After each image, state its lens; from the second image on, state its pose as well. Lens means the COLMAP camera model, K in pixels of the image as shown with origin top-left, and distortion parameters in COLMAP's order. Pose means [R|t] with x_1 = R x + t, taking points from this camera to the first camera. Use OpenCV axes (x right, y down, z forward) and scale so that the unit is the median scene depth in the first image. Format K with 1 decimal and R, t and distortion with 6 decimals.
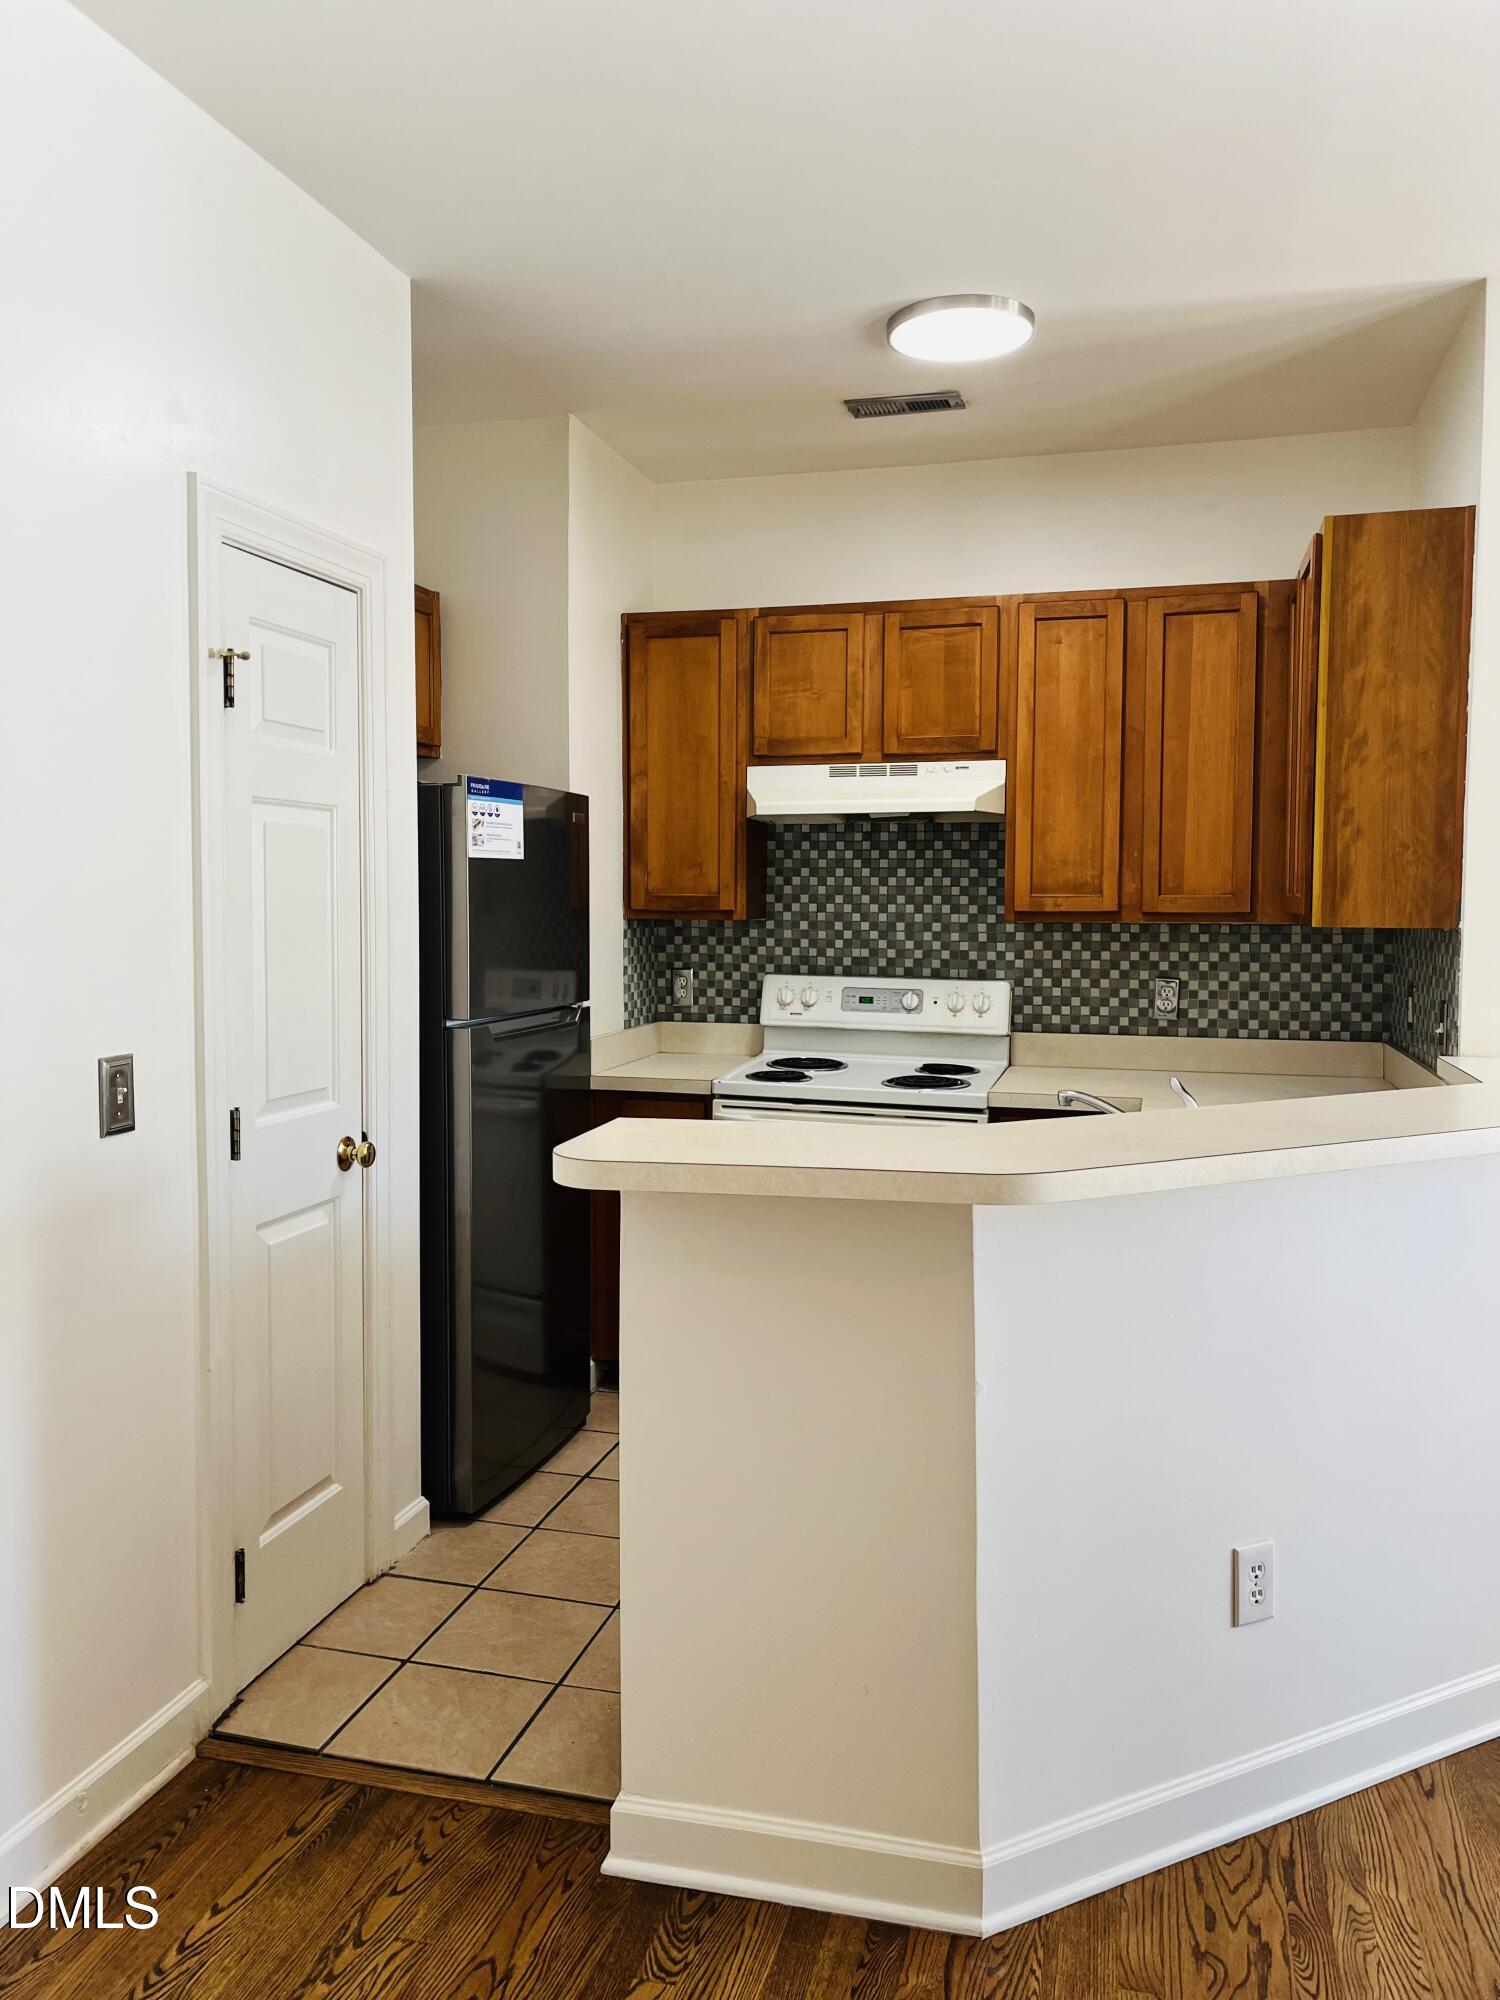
lens RADIAL K [[1485.0, 0, 743.5], [0, 1485.0, 986.1], [0, 0, 1]] dist [0.006888, -0.010194]
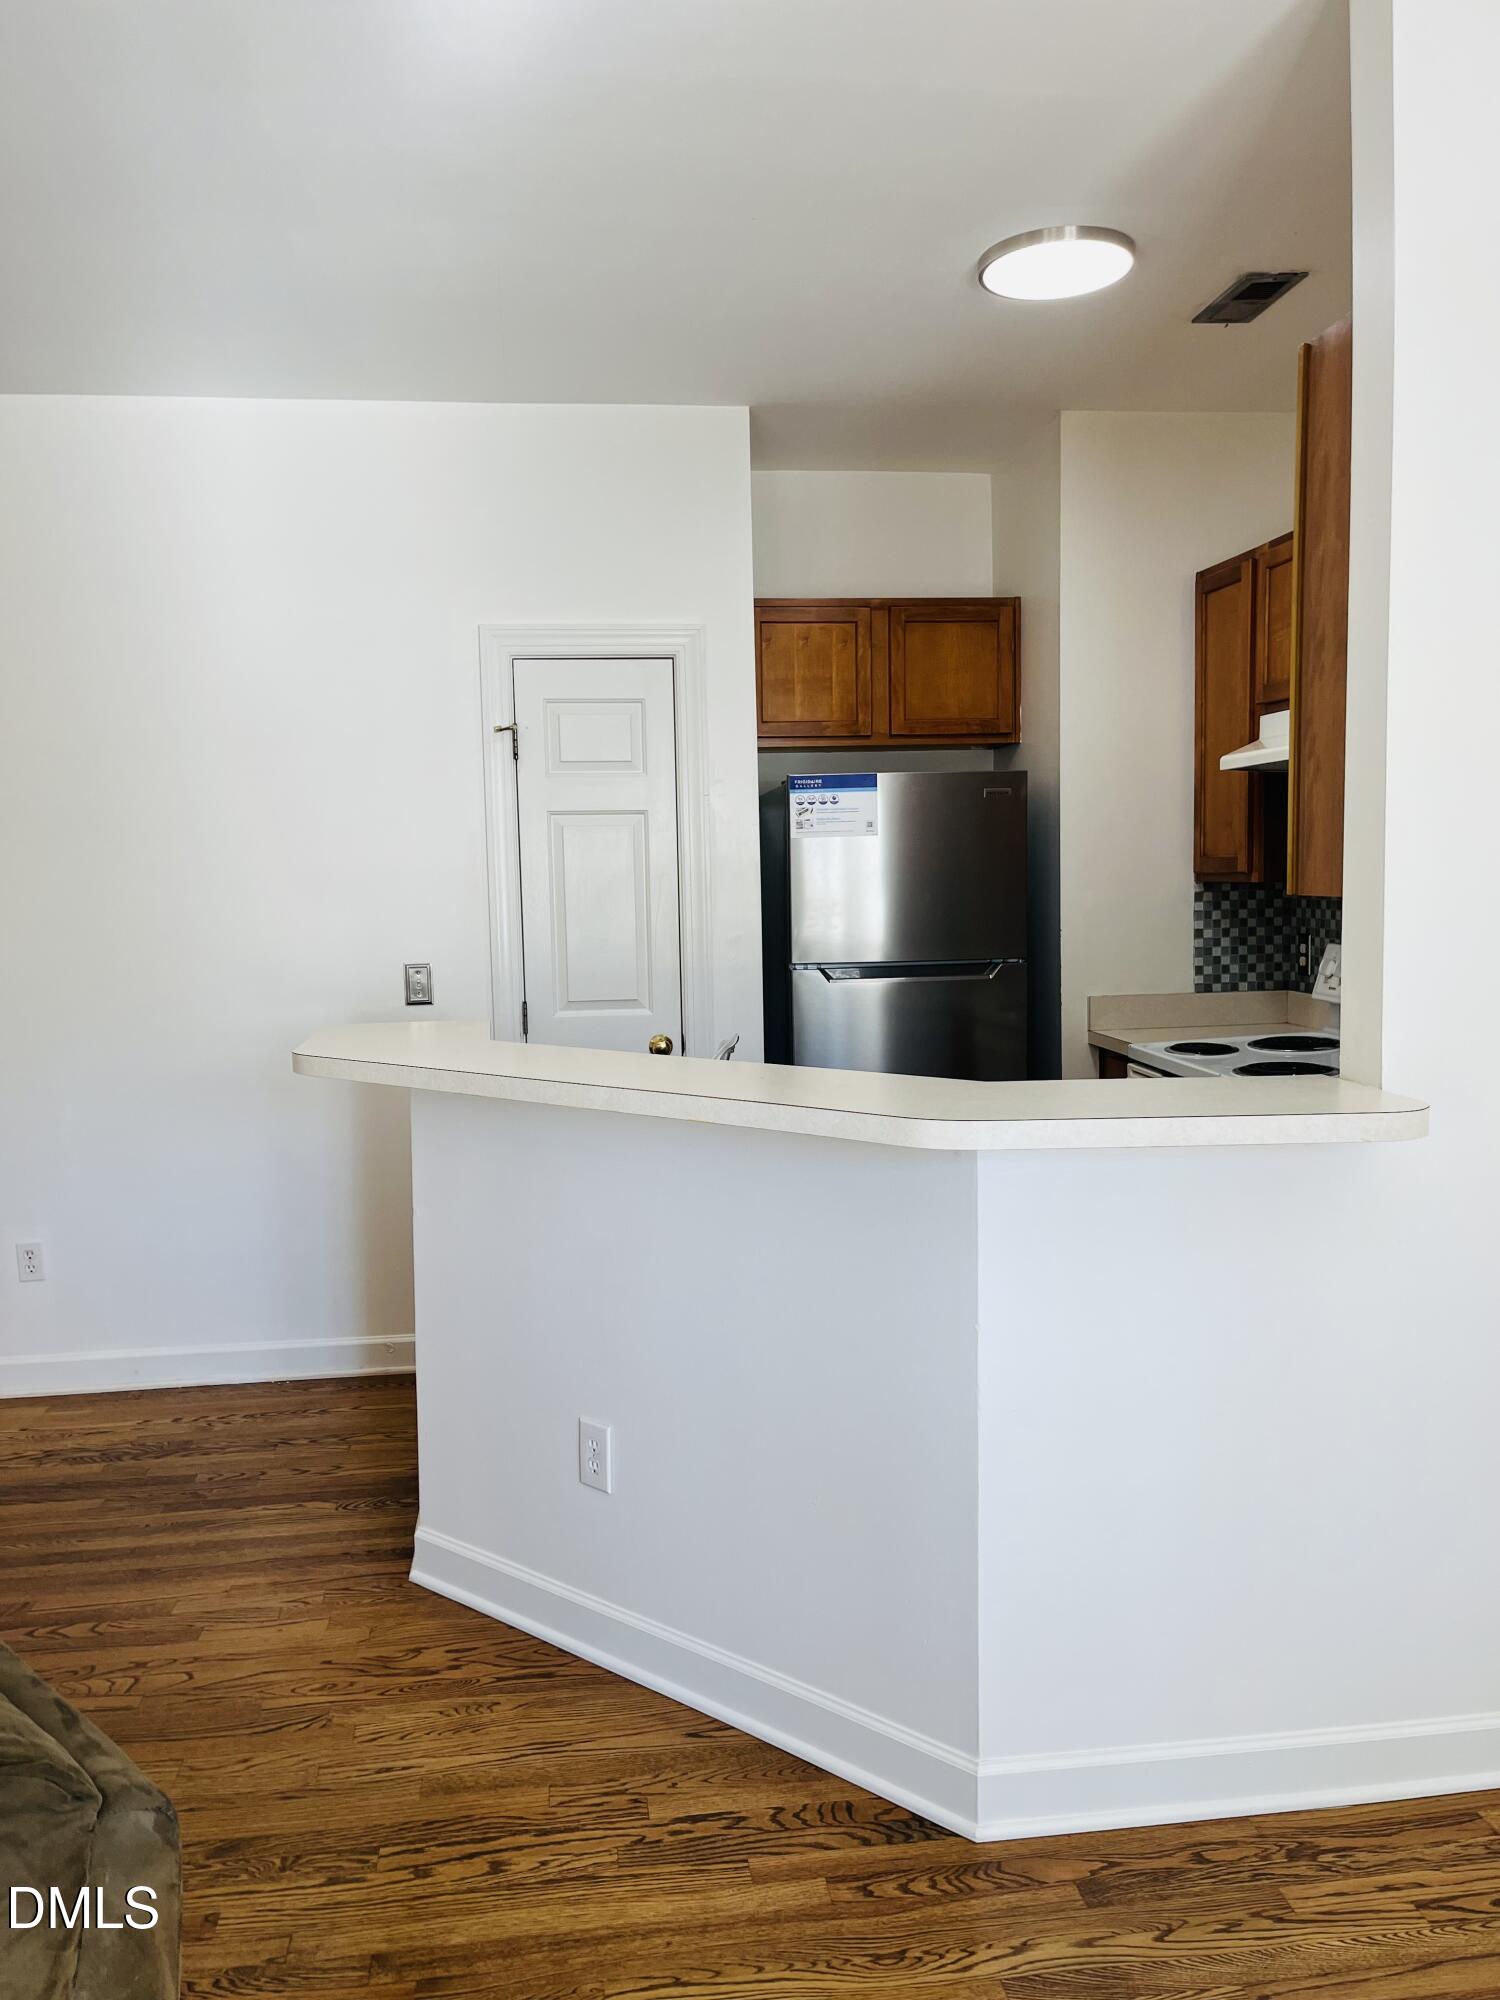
lens RADIAL K [[1485.0, 0, 741.3], [0, 1485.0, 1011.1], [0, 0, 1]] dist [0.006888, -0.010194]
pose [[0.391266, 0.077314, -0.917024, 1.123625], [-0.033626, 0.997000, 0.069710, -0.027936], [0.919663, 0.003560, 0.392692, 0.505078]]
